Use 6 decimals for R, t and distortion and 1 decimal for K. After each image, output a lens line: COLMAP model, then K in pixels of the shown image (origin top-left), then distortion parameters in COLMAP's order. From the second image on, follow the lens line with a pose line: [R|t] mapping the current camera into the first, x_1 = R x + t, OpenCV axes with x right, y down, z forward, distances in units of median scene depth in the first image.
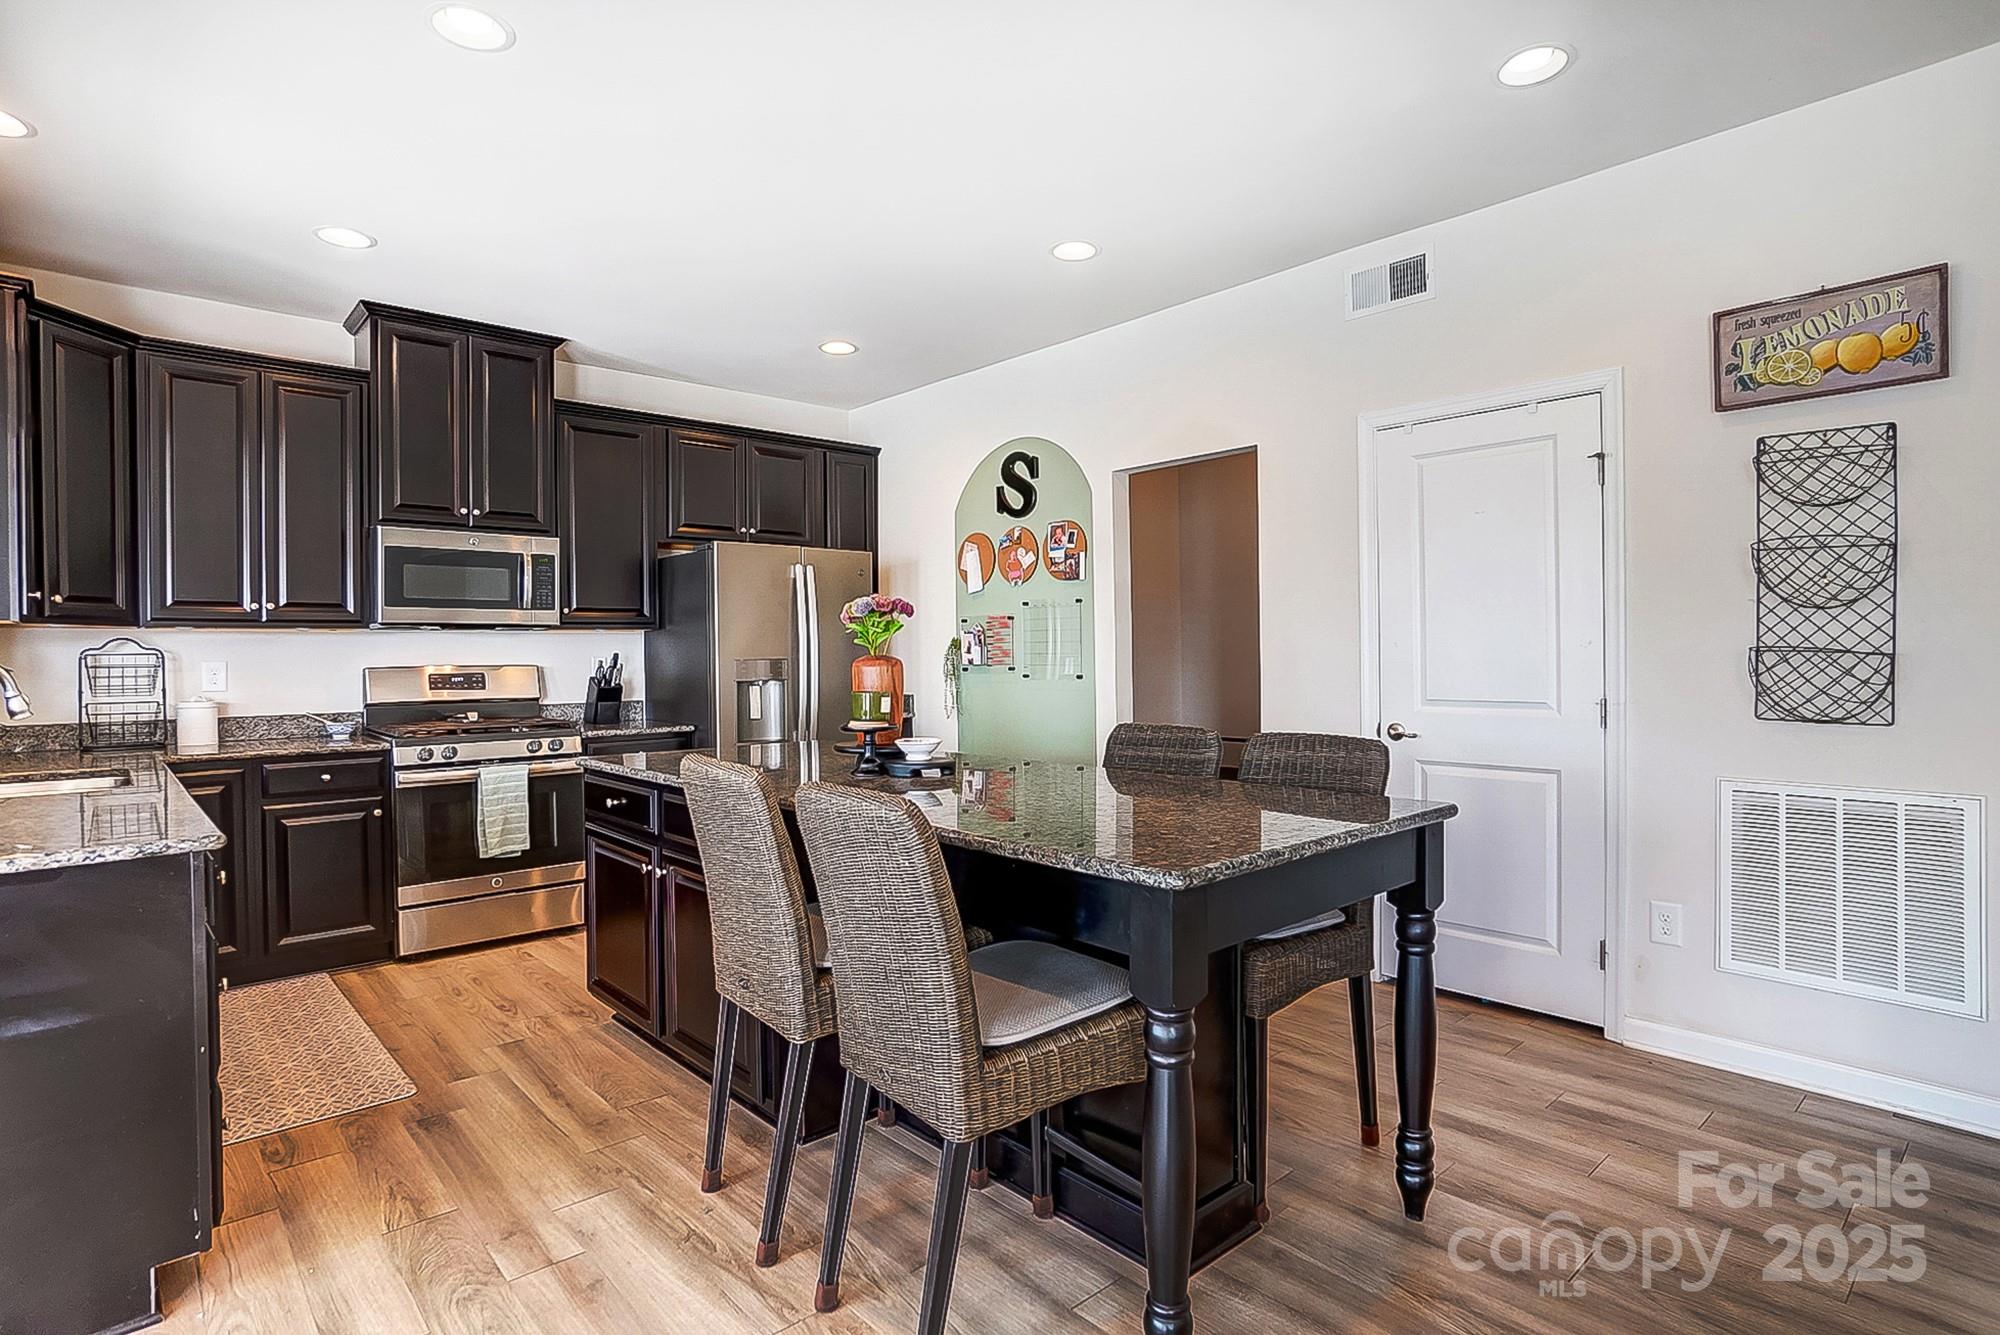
lens RADIAL K [[1022.8, 0, 998.0], [0, 1022.8, 657.7], [0, 0, 1]] dist [-0.015565, 0.002234]
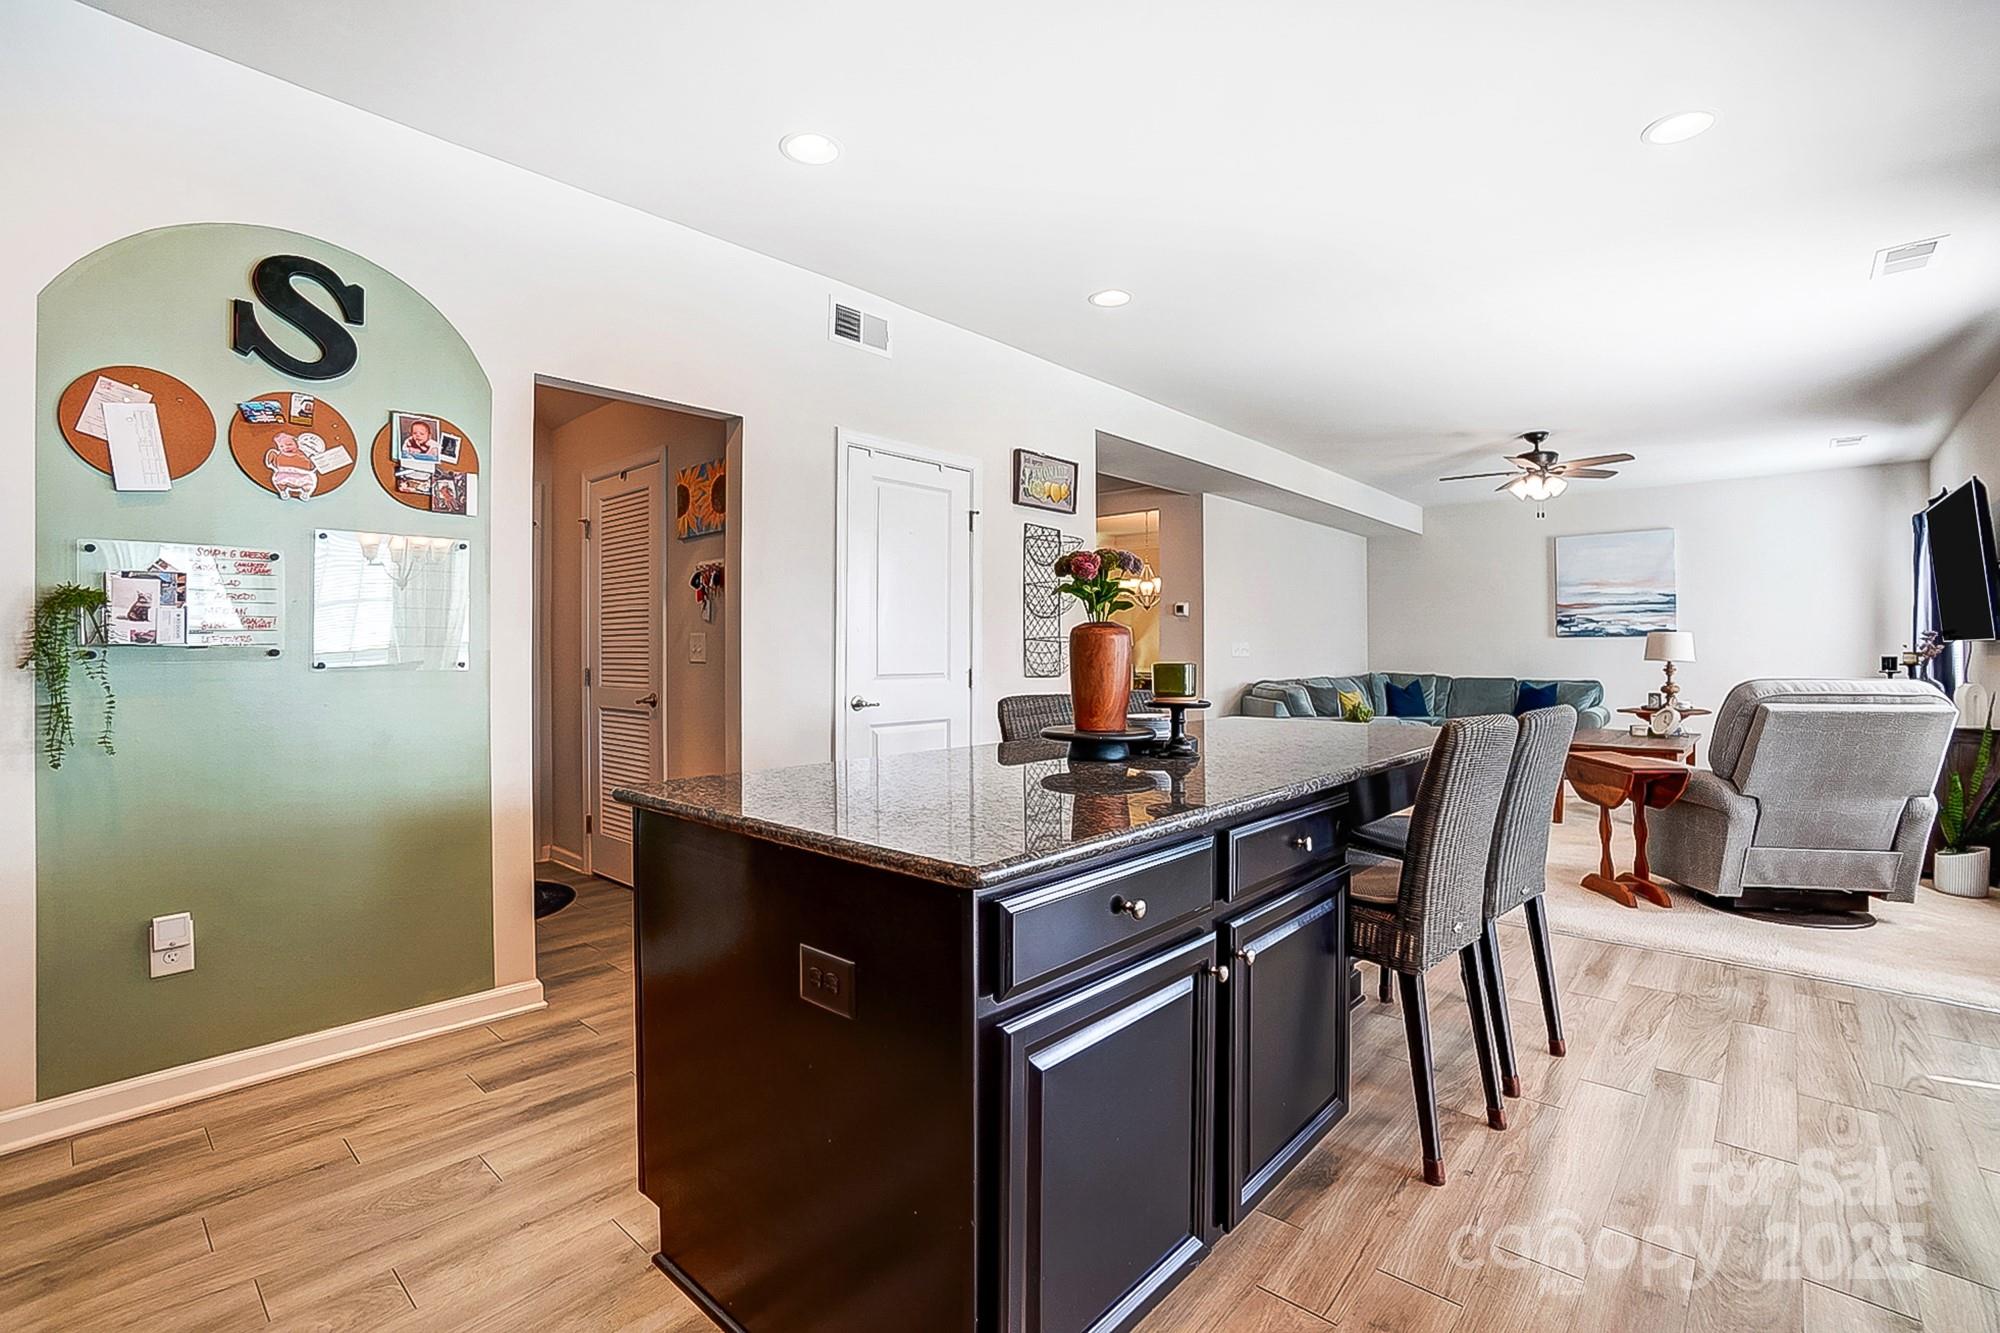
lens RADIAL K [[888.9, 0, 1010.4], [0, 888.9, 649.9], [0, 0, 1]] dist [-0.058606, 0.019912]
pose [[-0.100355, 0.008850, 0.994912, -0.583934], [0.004322, 0.999955, -0.008459, 0.018330], [-0.994942, 0.003451, -0.100389, 0.820356]]
